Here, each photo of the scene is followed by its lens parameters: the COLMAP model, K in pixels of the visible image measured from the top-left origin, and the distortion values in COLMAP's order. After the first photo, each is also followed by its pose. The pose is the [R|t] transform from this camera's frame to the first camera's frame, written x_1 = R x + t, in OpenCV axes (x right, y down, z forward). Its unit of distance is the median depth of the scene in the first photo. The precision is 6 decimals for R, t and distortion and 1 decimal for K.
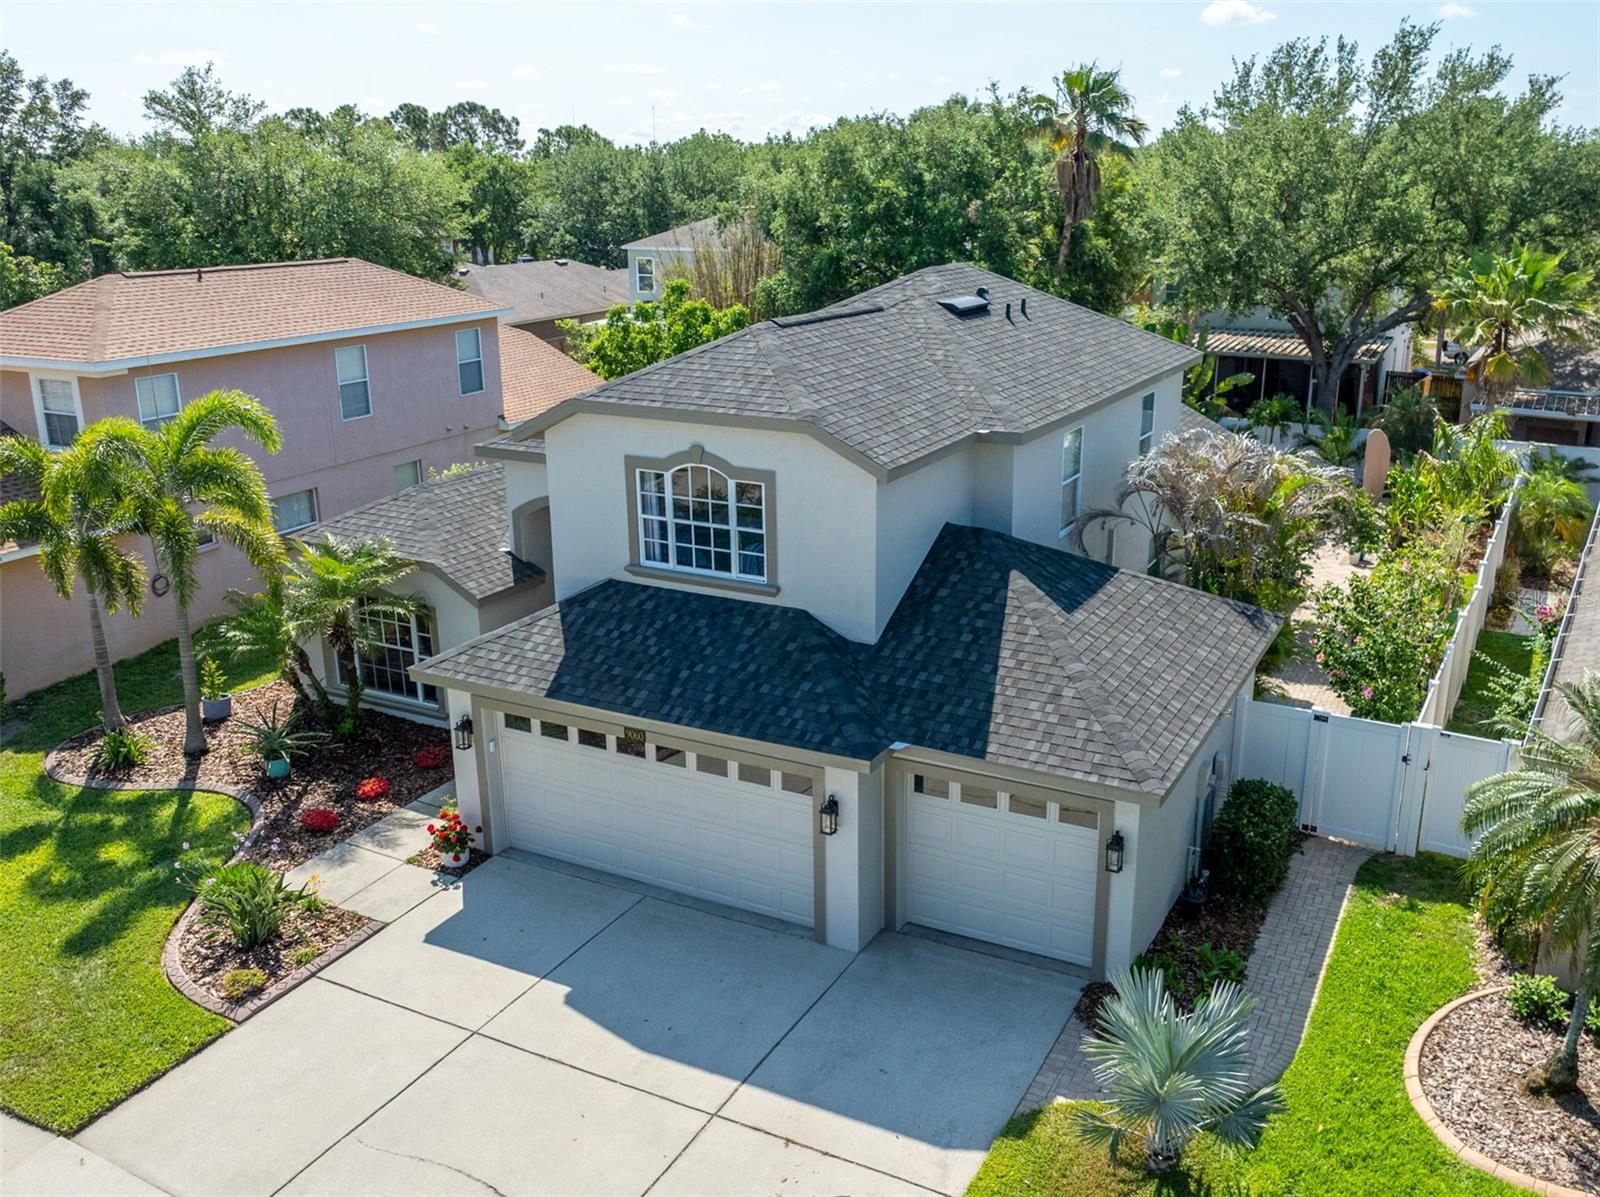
lens RADIAL K [[1355.7, 0, 906.9], [0, 1355.7, 595.5], [0, 0, 1]] dist [-0.025417, -0.008900]
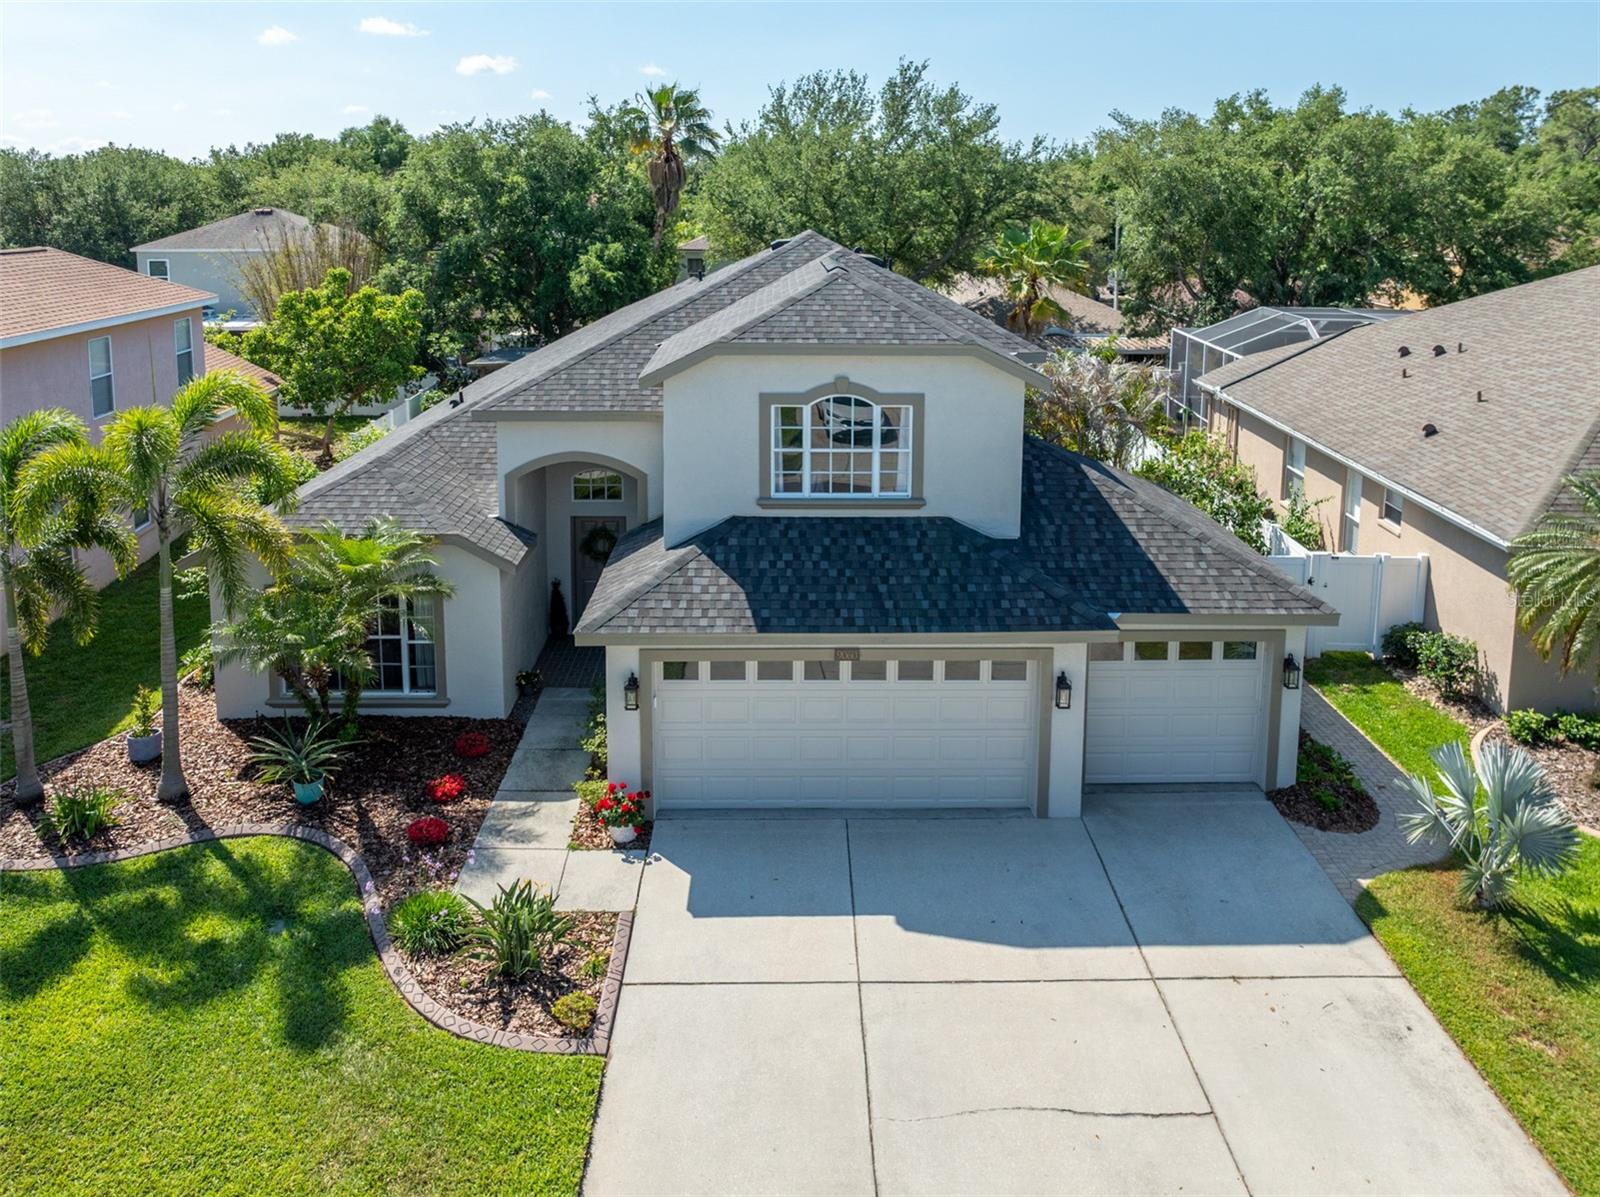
lens RADIAL K [[1185.1, 0, 797.1], [0, 1185.1, 351.3], [0, 0, 1]] dist [-0.014067, -0.000721]
pose [[0.895737, -0.058720, 0.440690, -0.581555], [0.132527, 0.981441, -0.138599, -0.003945], [-0.424373, 0.182551, 0.886895, 0.161364]]
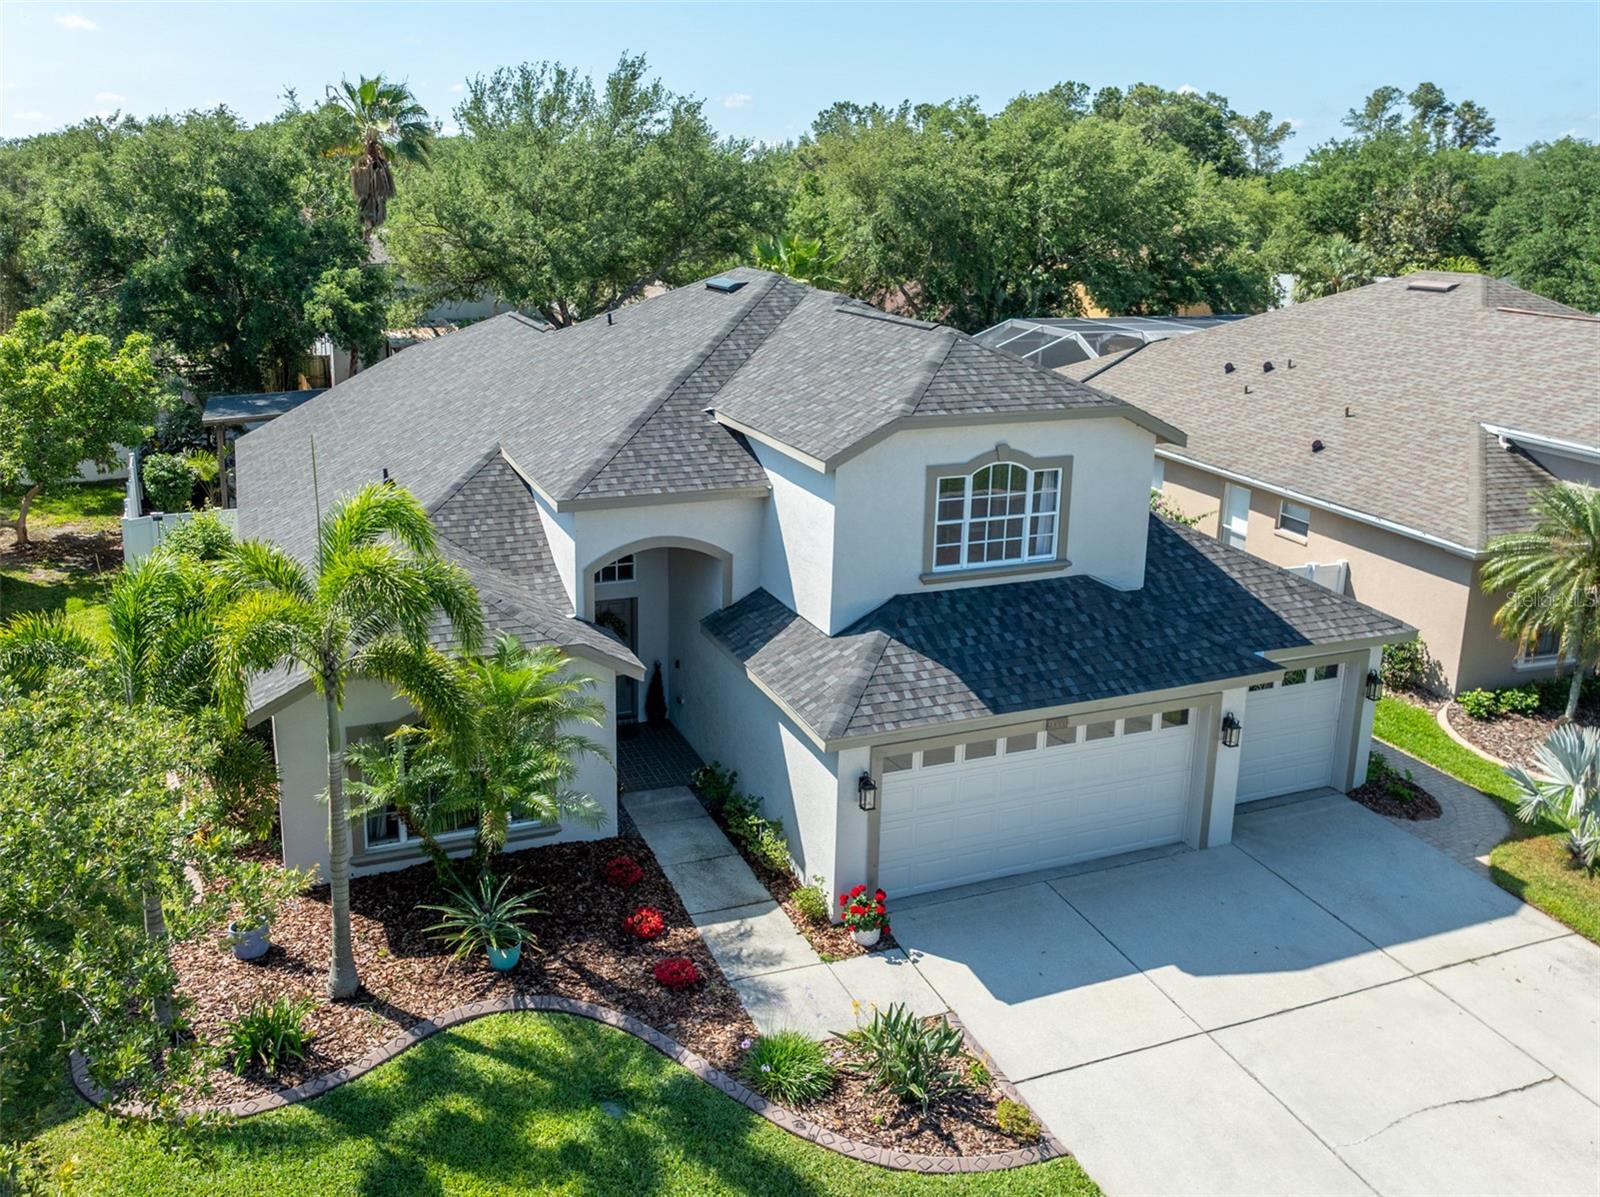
lens RADIAL K [[1275.4, 0, 706.3], [0, 1275.4, 477.4], [0, 0, 1]] dist [-0.008158, -0.007573]
pose [[0.705877, -0.159591, 0.690122, -0.969012], [0.206904, 0.978252, 0.014595, -0.141914], [-0.677443, 0.132487, 0.723546, 0.423206]]
